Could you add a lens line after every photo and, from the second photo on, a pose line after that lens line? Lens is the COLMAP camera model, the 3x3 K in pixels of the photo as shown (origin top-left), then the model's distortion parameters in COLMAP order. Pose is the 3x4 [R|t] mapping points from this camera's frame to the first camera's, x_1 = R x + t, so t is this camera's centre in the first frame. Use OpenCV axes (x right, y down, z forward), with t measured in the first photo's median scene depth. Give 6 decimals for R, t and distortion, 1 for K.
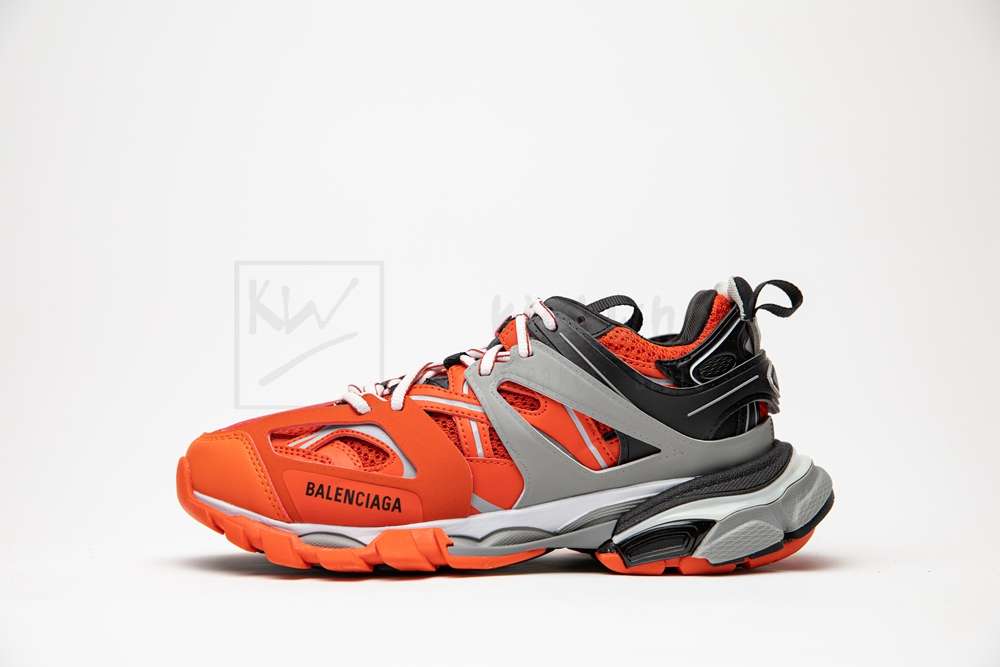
lens RADIAL K [[1914.1, 0, 500.0], [0, 1914.1, 333.5], [0, 0, 1]] dist [-0.001207, -0.011272]
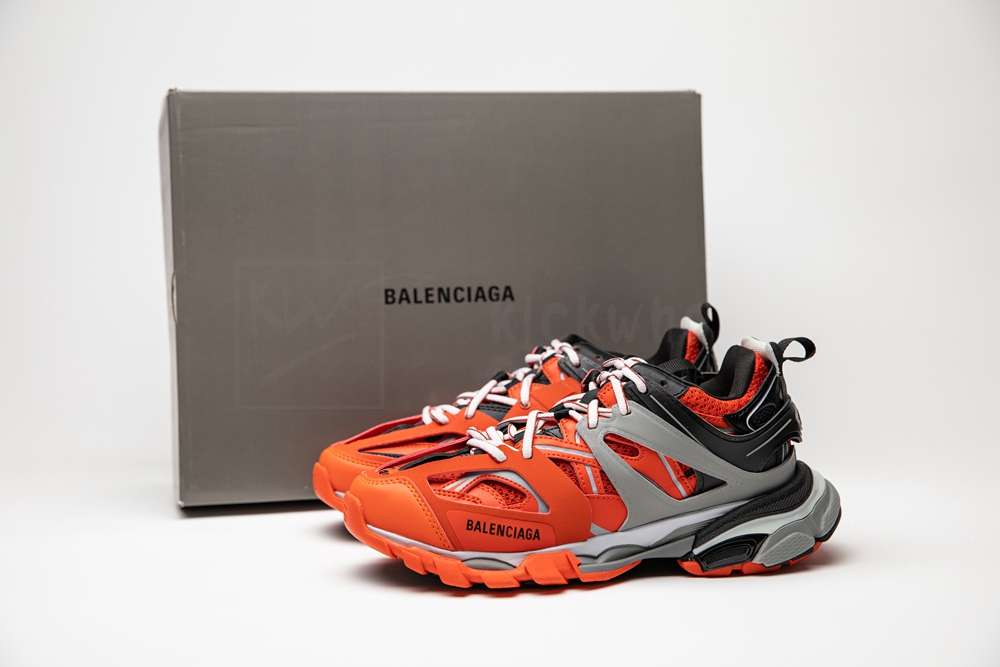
lens RADIAL K [[1914.1, 0, 500.0], [0, 1914.1, 333.5], [0, 0, 1]] dist [-0.001207, -0.011272]
pose [[0.986355, -0.025968, 0.162569, -0.282205], [0.008643, 0.994288, 0.106381, -0.182902], [-0.164403, -0.103525, 0.980946, -0.258117]]
